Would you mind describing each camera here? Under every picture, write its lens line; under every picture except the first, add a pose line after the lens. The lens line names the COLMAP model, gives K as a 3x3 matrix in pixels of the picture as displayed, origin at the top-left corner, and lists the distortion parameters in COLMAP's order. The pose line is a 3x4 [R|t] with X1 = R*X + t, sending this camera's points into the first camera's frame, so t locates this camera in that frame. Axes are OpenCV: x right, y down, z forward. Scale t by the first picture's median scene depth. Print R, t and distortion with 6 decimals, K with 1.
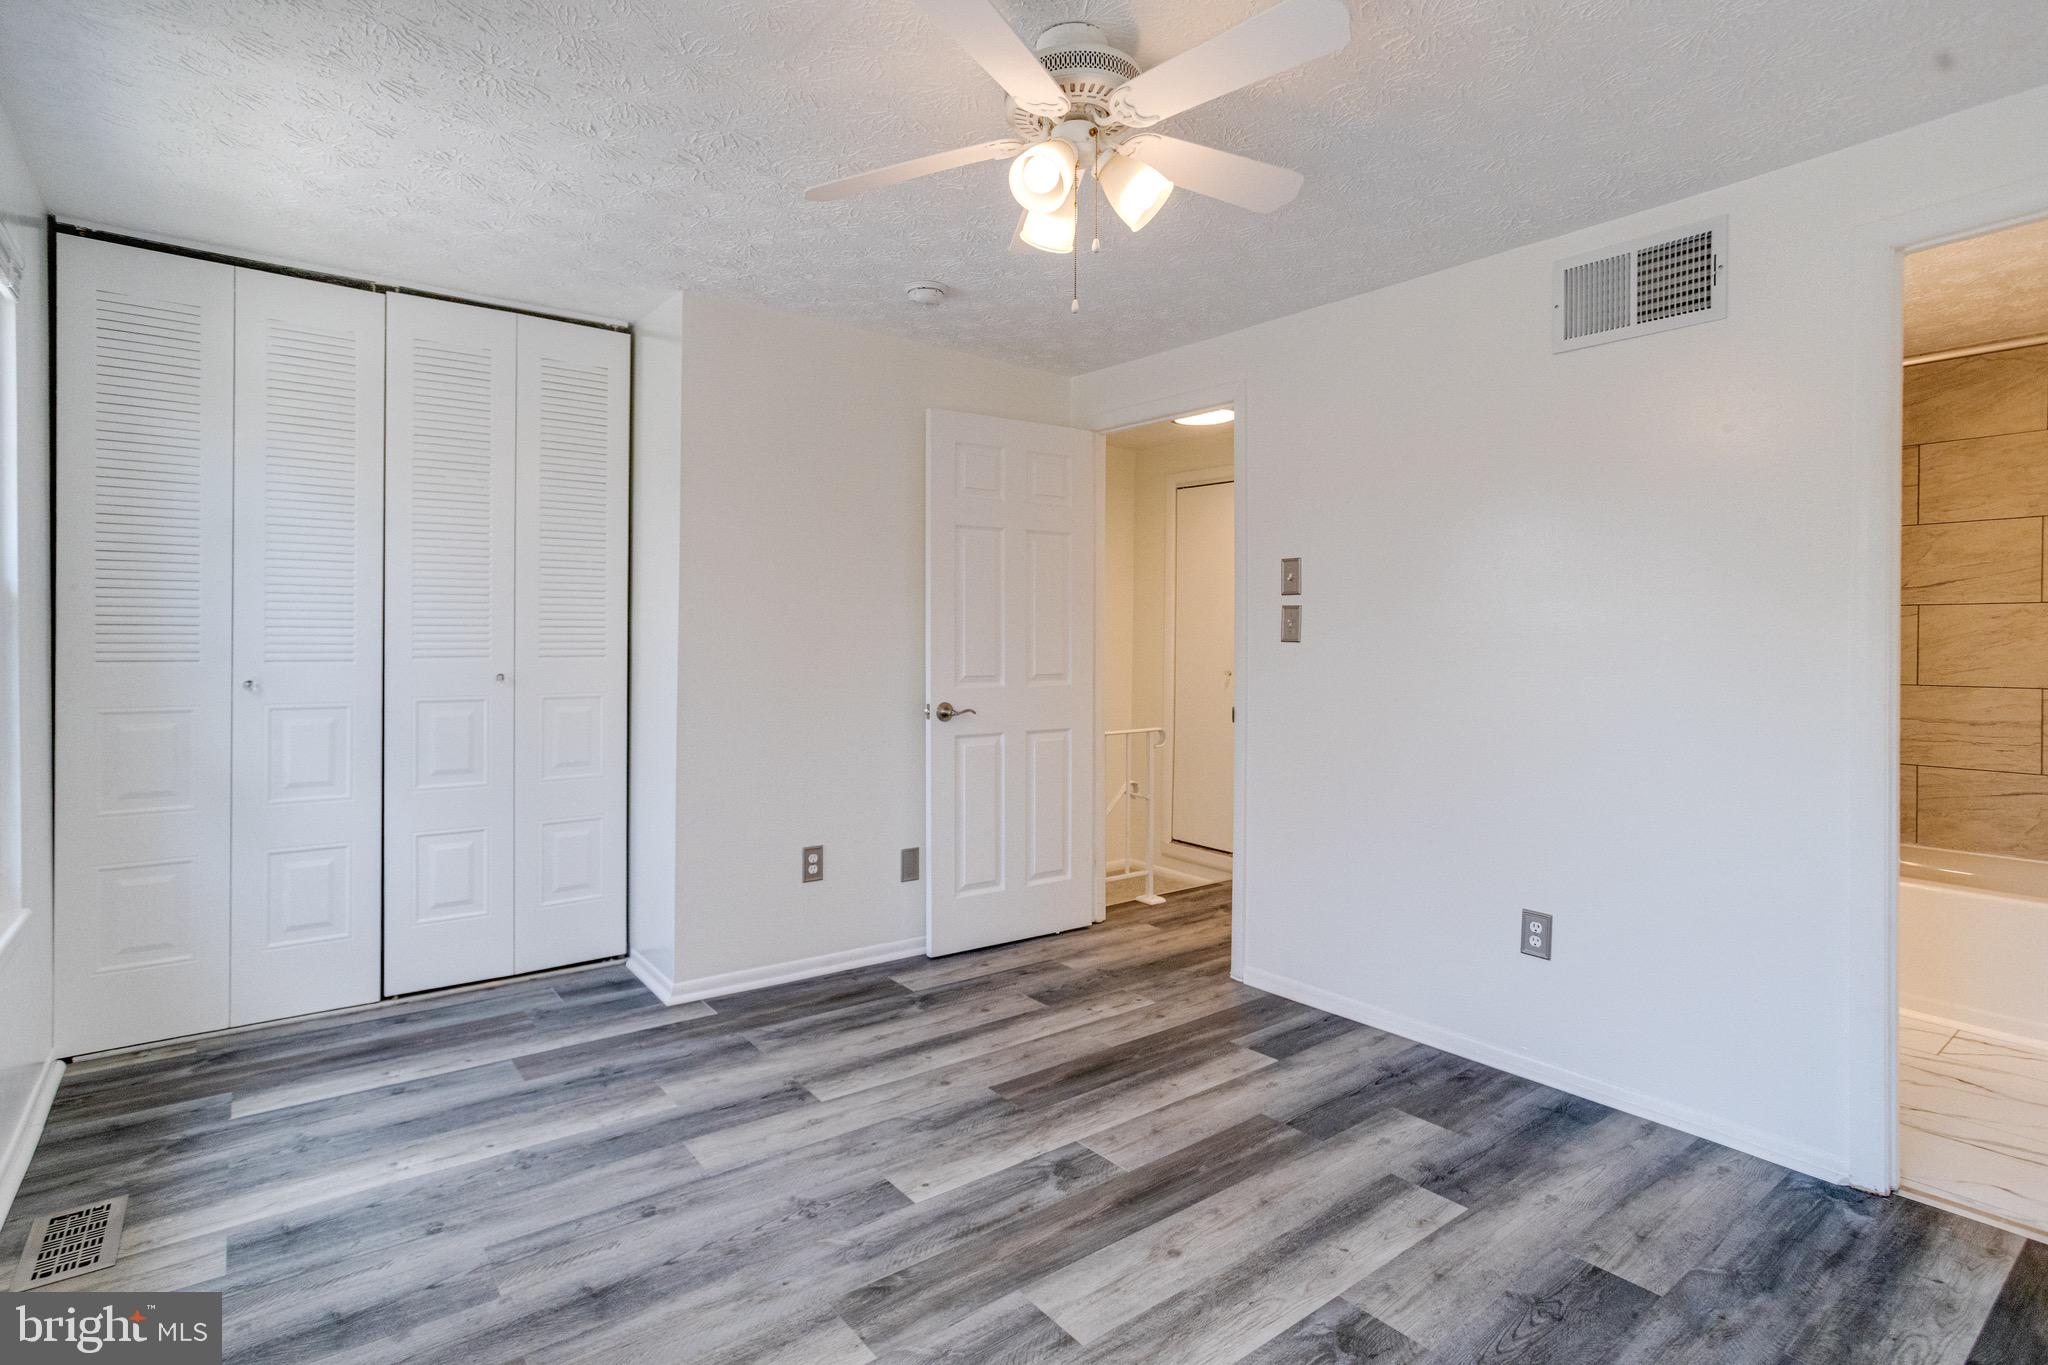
lens RADIAL K [[1025.9, 0, 1000.0], [0, 1025.9, 637.7], [0, 0, 1]] dist [-0.029277, 0.016054]
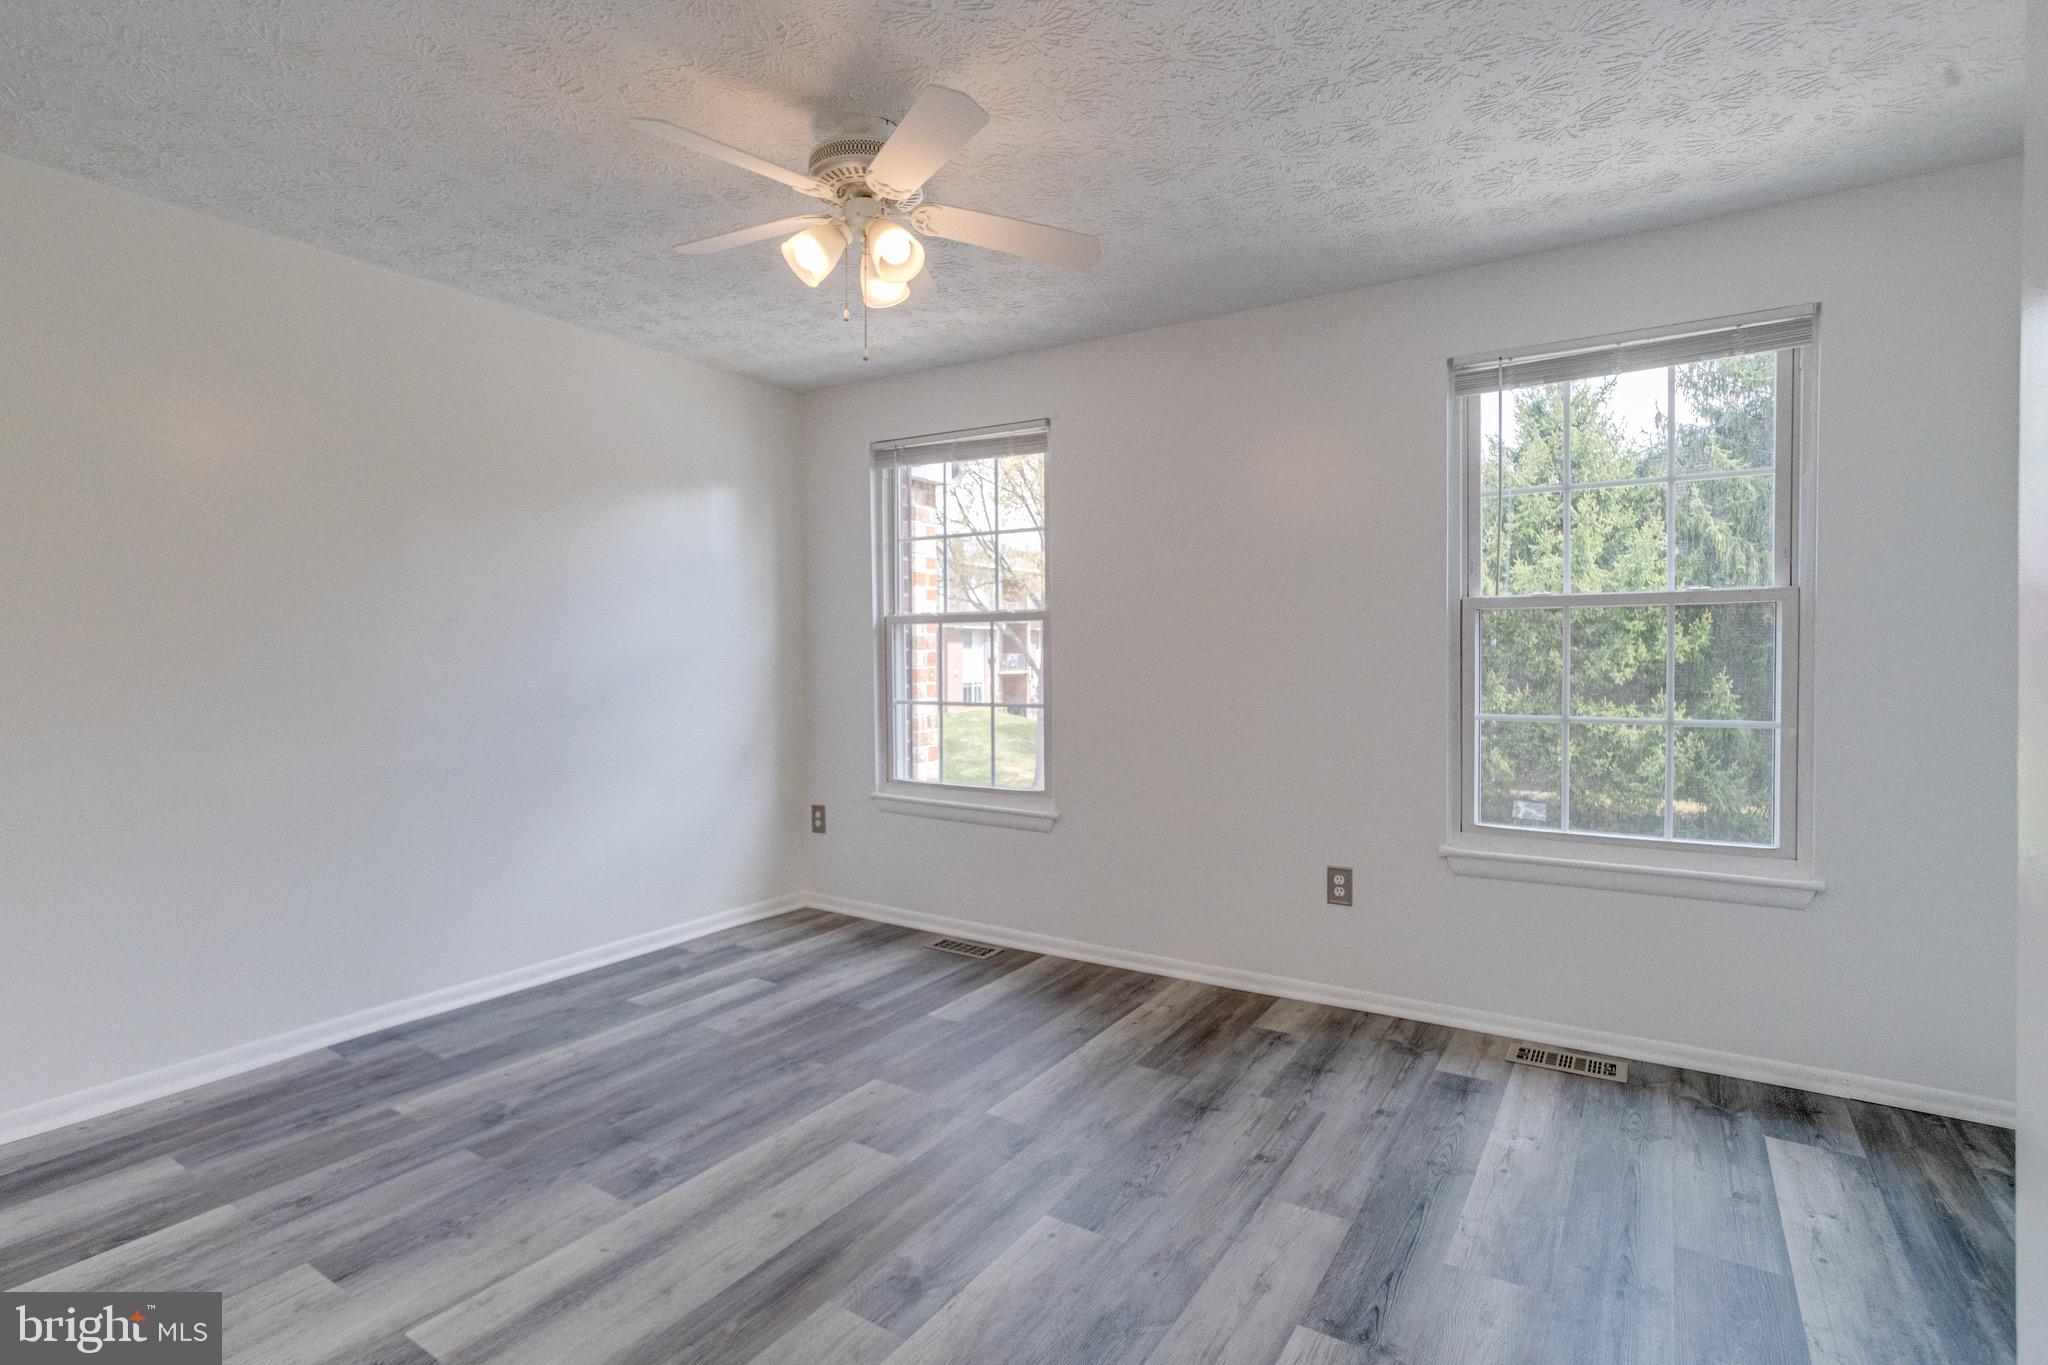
lens RADIAL K [[1025.9, 0, 1043.8], [0, 1025.9, 650.1], [0, 0, 1]] dist [-0.029277, 0.016054]
pose [[-0.931057, -0.003692, -0.364855, 0.287790], [-0.003930, 0.999992, -0.000091, 0.013489], [0.364853, 0.001349, -0.931064, 1.977801]]
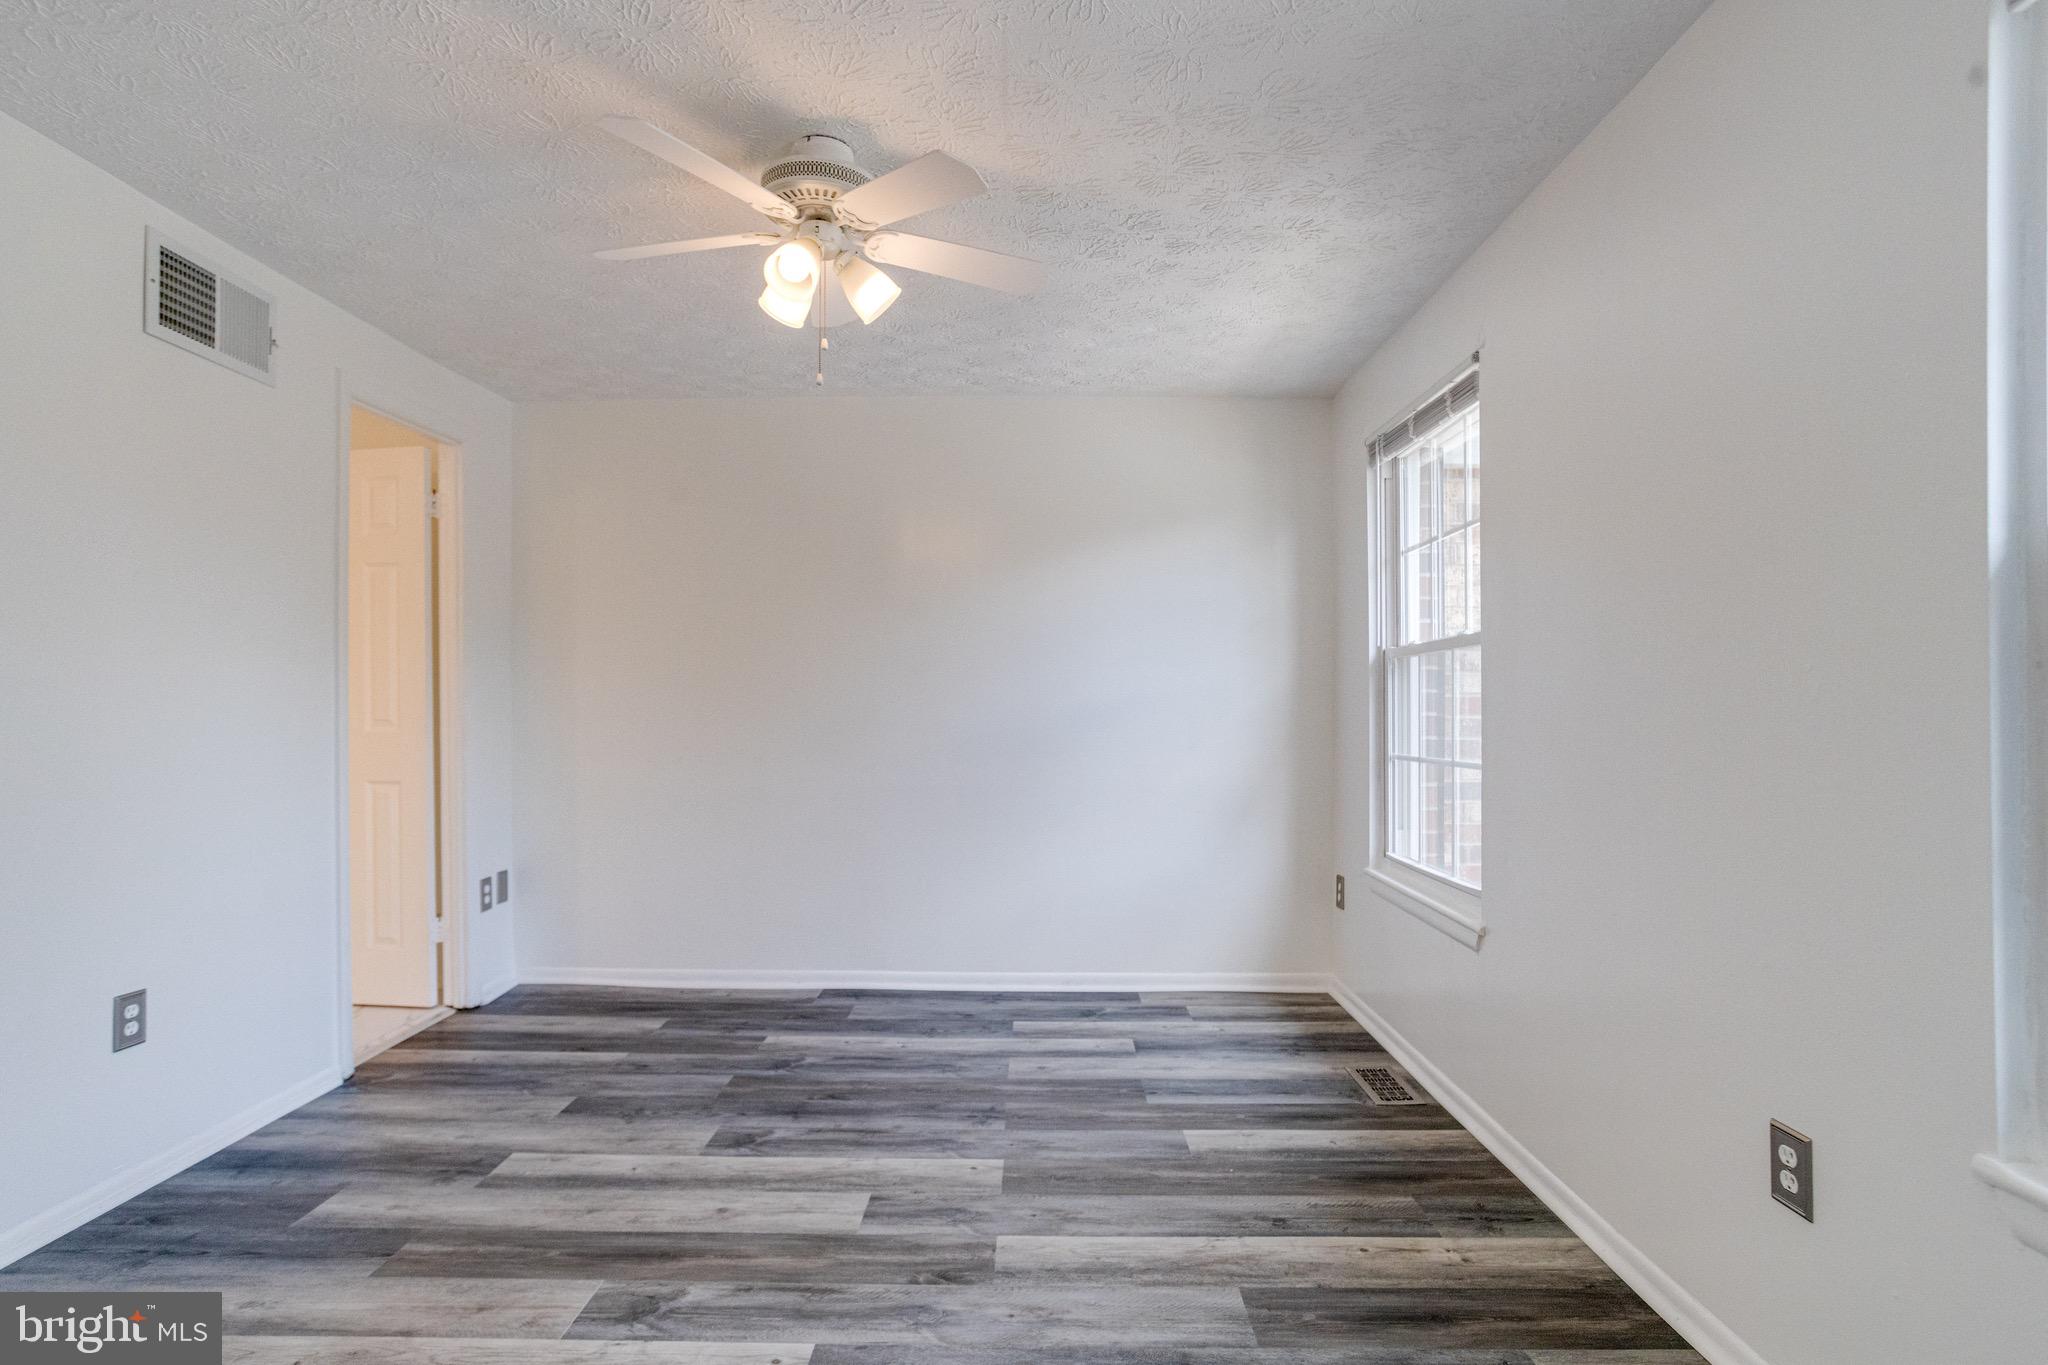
lens RADIAL K [[1025.9, 0, 1003.9], [0, 1025.9, 705.5], [0, 0, 1]] dist [-0.029277, 0.016054]
pose [[-0.783942, -0.001097, 0.620832, -0.738567], [-0.003789, 0.999988, -0.003017, 0.041519], [-0.620822, -0.004718, -0.783937, 1.607241]]
